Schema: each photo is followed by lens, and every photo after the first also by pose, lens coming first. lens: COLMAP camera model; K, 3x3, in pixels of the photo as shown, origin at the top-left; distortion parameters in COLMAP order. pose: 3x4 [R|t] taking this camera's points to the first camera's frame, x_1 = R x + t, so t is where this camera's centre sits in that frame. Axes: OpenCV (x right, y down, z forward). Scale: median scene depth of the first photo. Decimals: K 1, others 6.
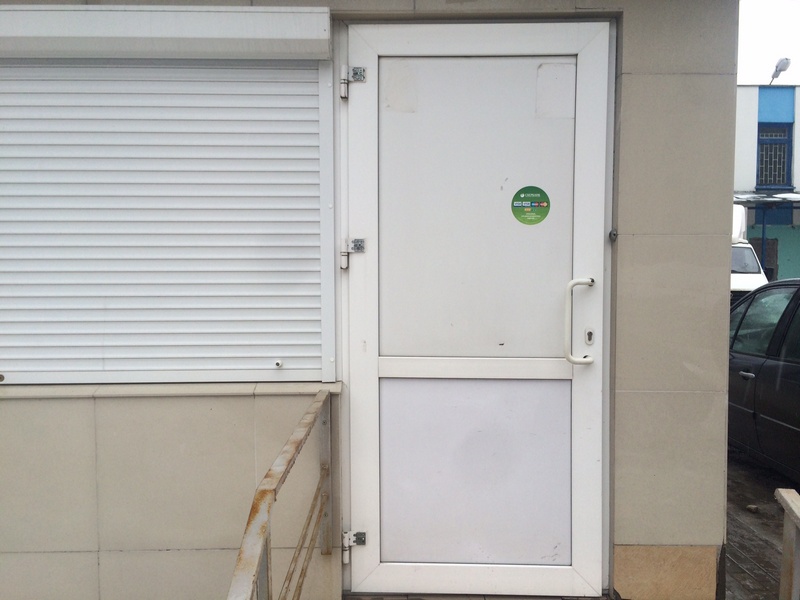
lens RADIAL K [[768.9, 0, 400.7], [0, 768.9, 306.3], [0, 0, 1]] dist [-0.010800, 0.000000]
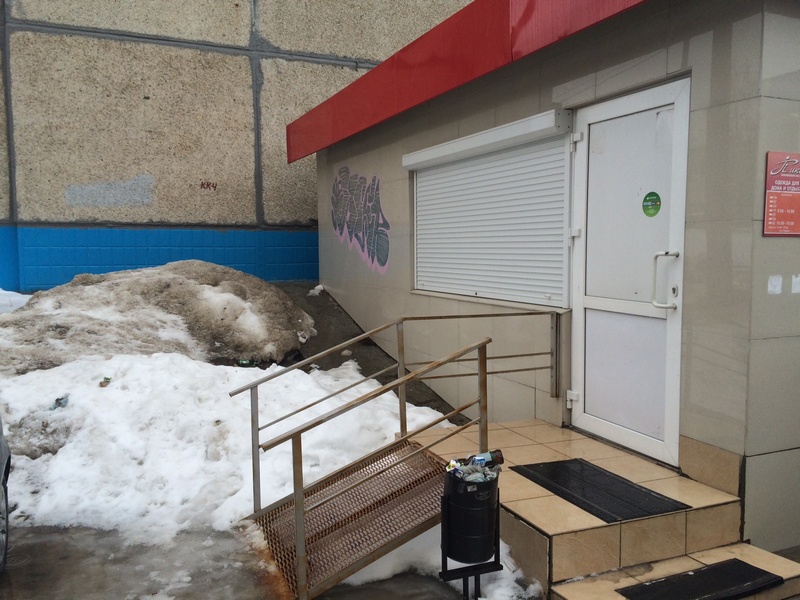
lens RADIAL K [[694.7, 0, 400.4], [0, 694.7, 298.4], [0, 0, 1]] dist [0.001132, -0.003923]
pose [[0.375840, 0.061182, -0.924663, 1.288632], [-0.044143, 0.997867, 0.048084, 0.013200], [0.925633, 0.022745, 0.377739, 0.004305]]
